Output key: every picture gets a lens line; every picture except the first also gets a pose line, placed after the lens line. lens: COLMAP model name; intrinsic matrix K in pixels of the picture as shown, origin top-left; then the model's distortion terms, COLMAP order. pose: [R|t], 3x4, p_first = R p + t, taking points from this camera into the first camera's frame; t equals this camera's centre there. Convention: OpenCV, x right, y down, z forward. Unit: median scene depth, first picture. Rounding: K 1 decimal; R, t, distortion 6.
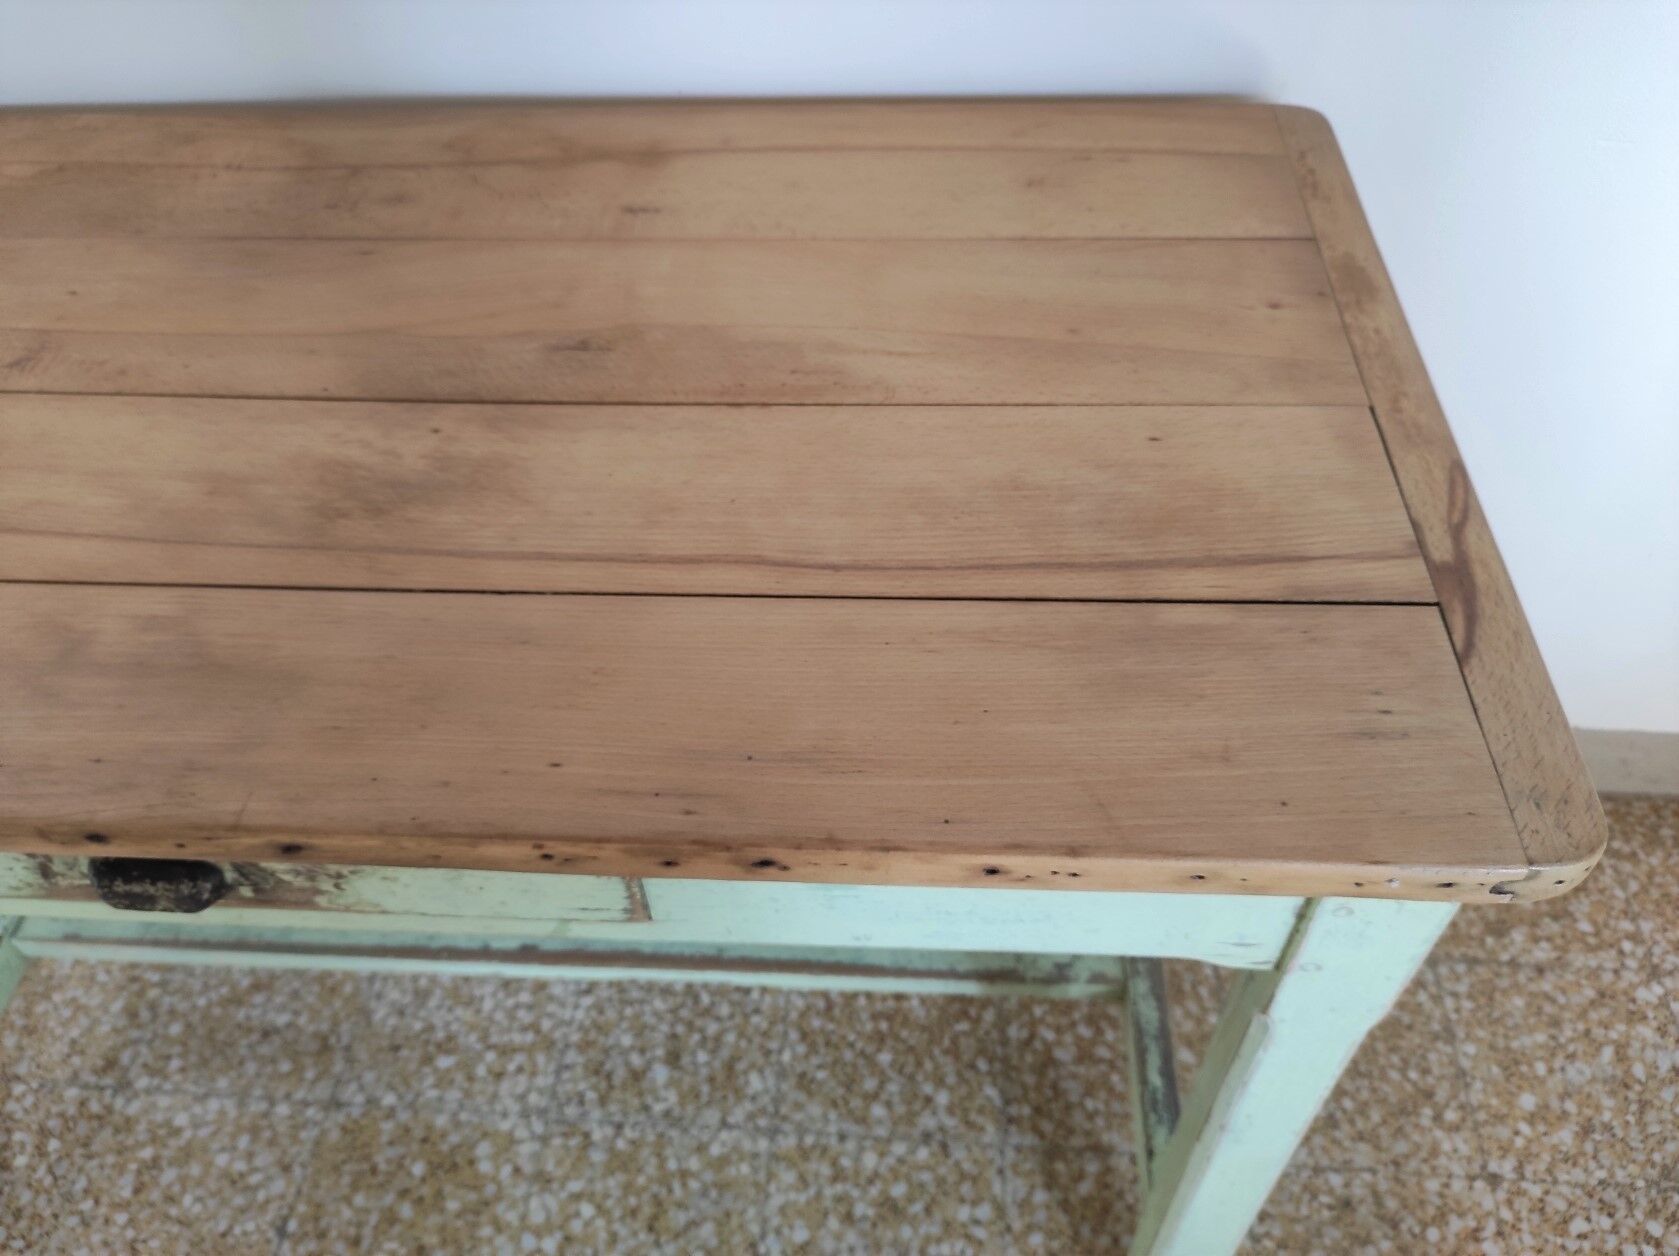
lens RADIAL K [[1262.9, 0, 842.1], [0, 1262.9, 624.5], [0, 0, 1]] dist [0.024441, -0.038850]
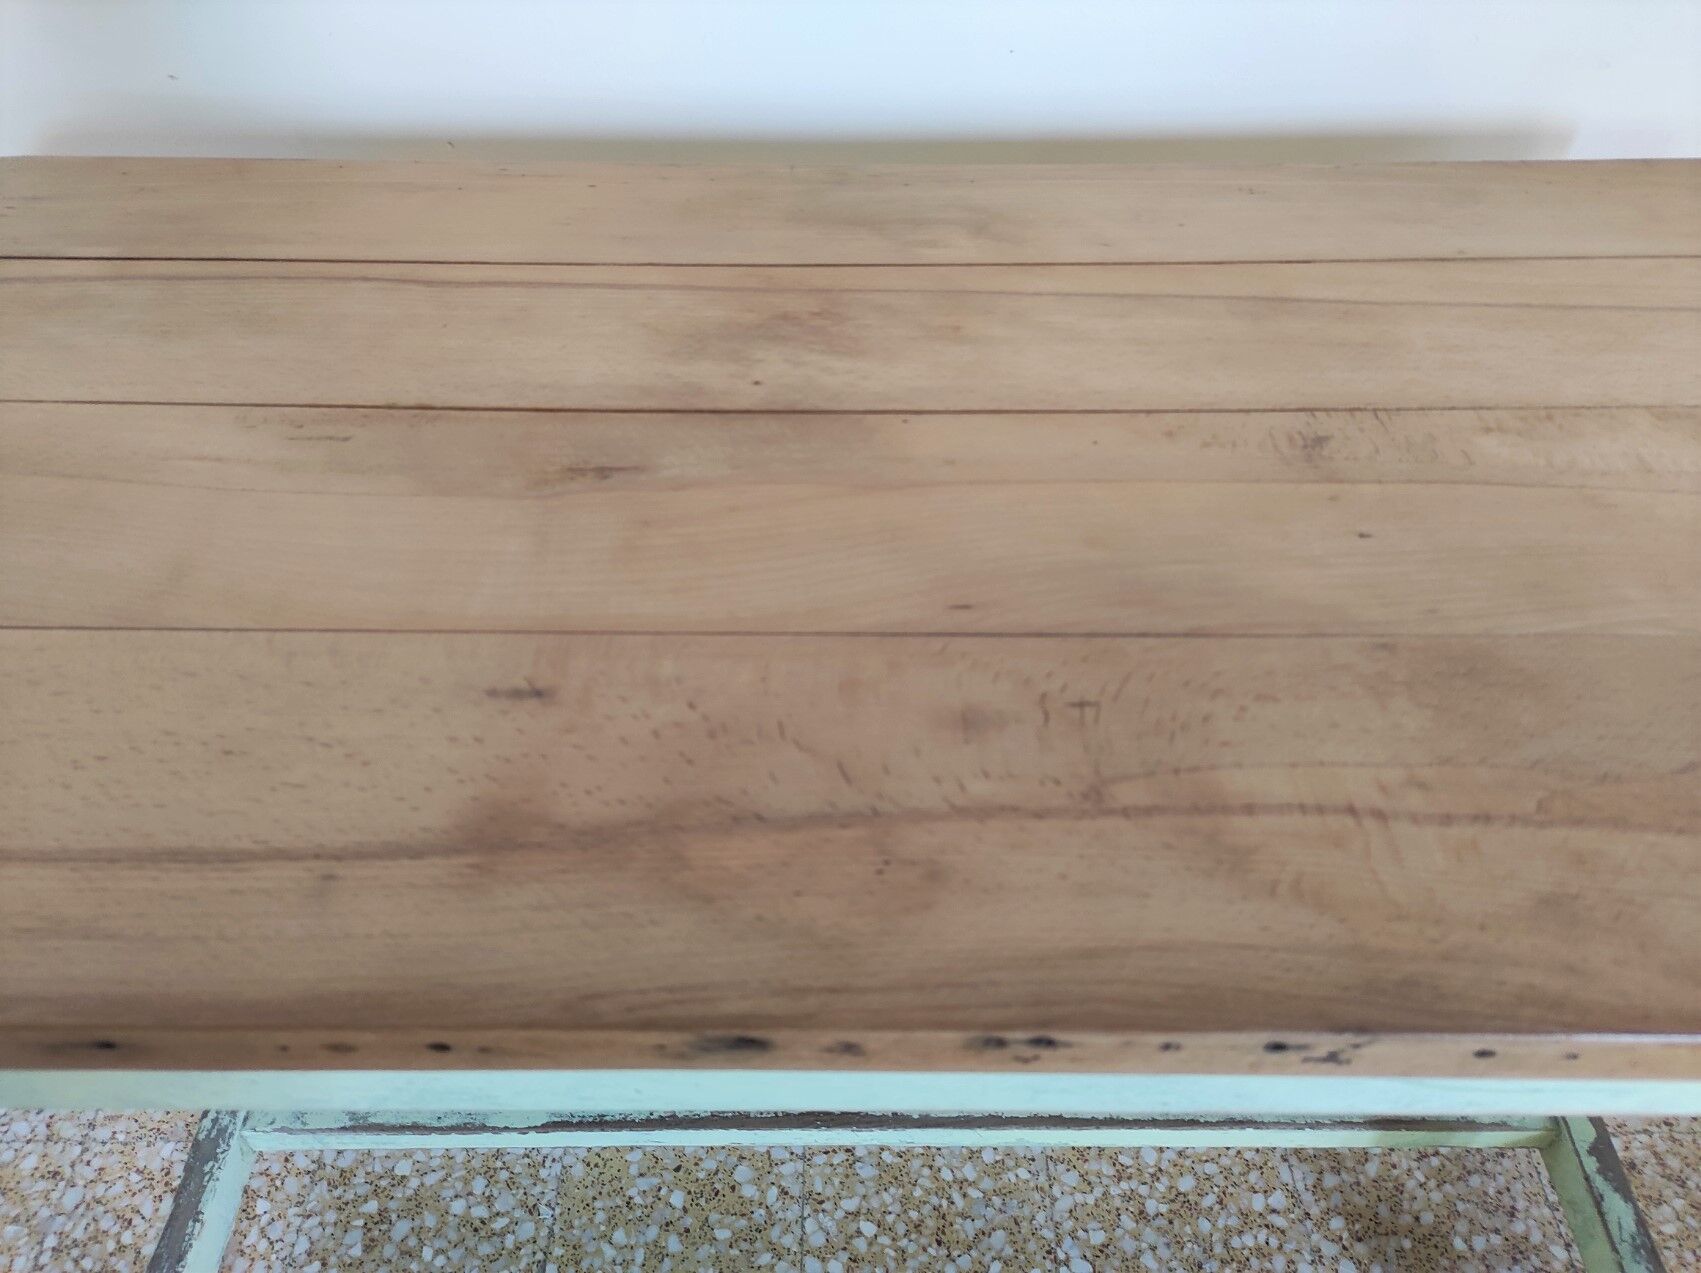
lens RADIAL K [[1279.5, 0, 852.1], [0, 1279.5, 649.9], [0, 0, 1]] dist [0.024441, -0.038850]
pose [[0.995390, -0.032481, 0.090237, -0.282949], [0.036307, 0.998495, -0.041094, 0.068571], [-0.088767, 0.044181, 0.995072, 0.026903]]
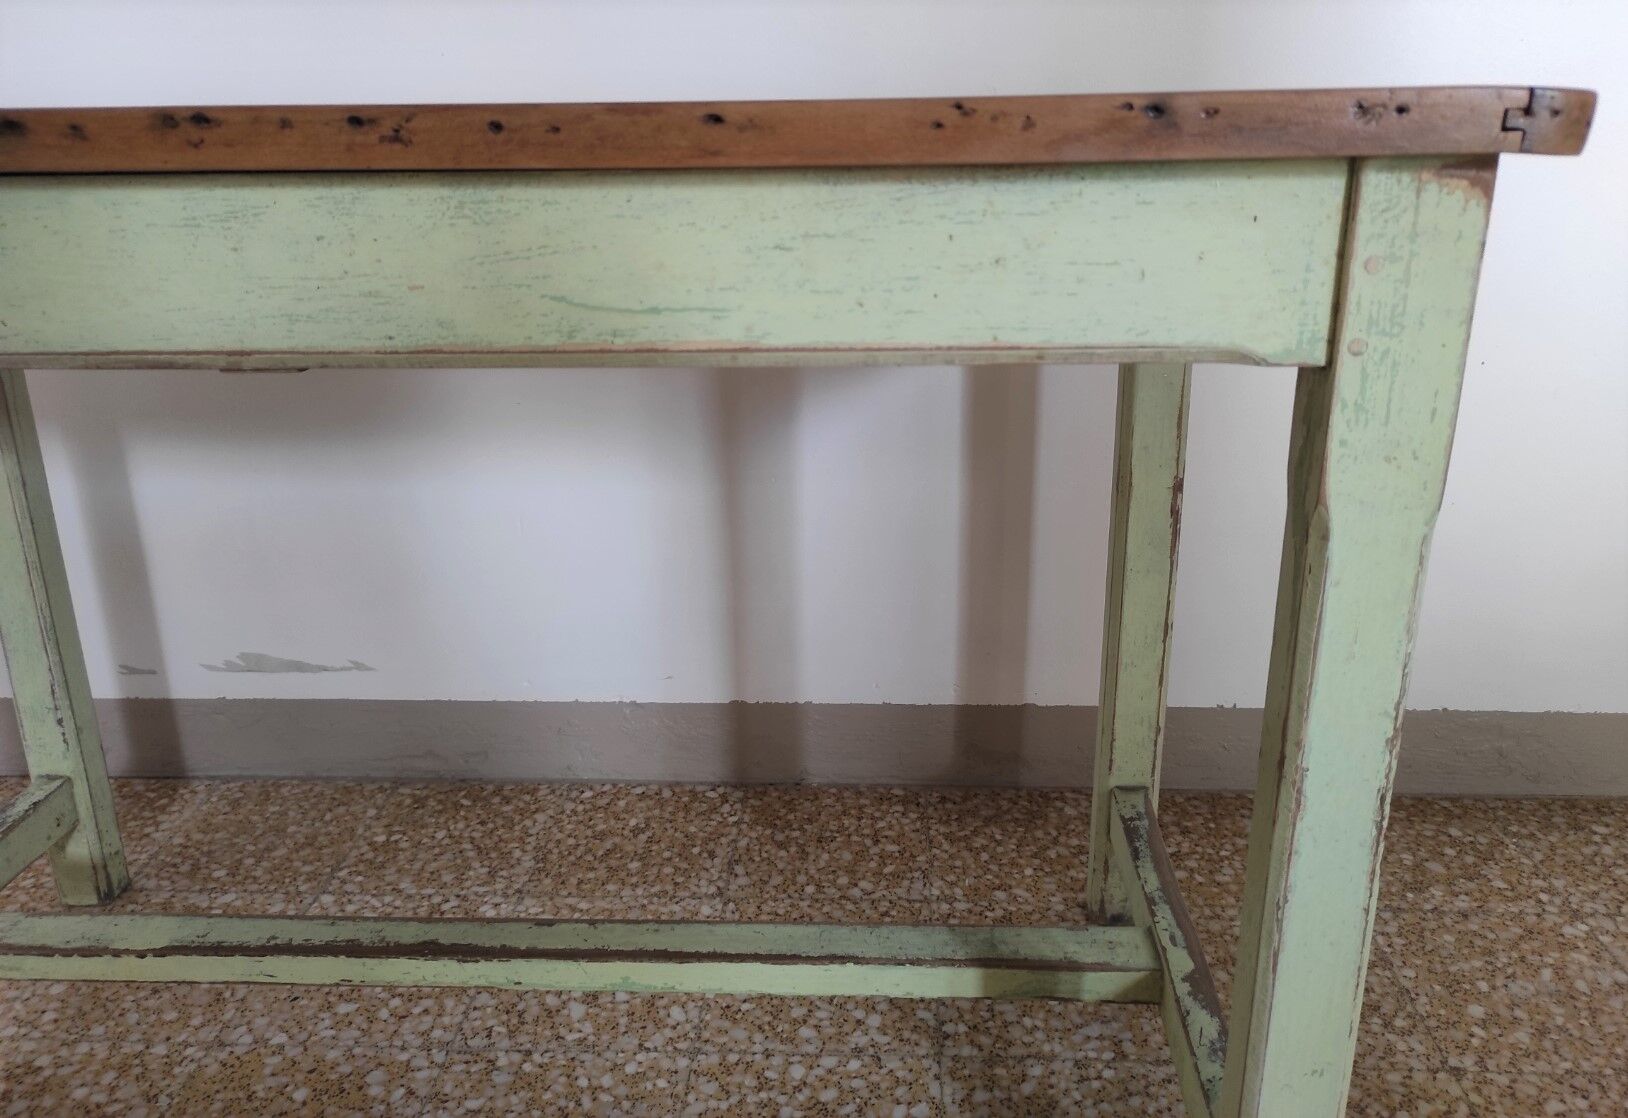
lens RADIAL K [[1214.3, 0, 826.2], [0, 1214.3, 493.5], [0, 0, 1]] dist [0.044433, -0.046251]
pose [[0.999155, 0.013051, 0.038975, 0.002340], [0.007567, 0.873630, -0.486531, 0.492481], [-0.040399, 0.486415, 0.872793, 0.008185]]
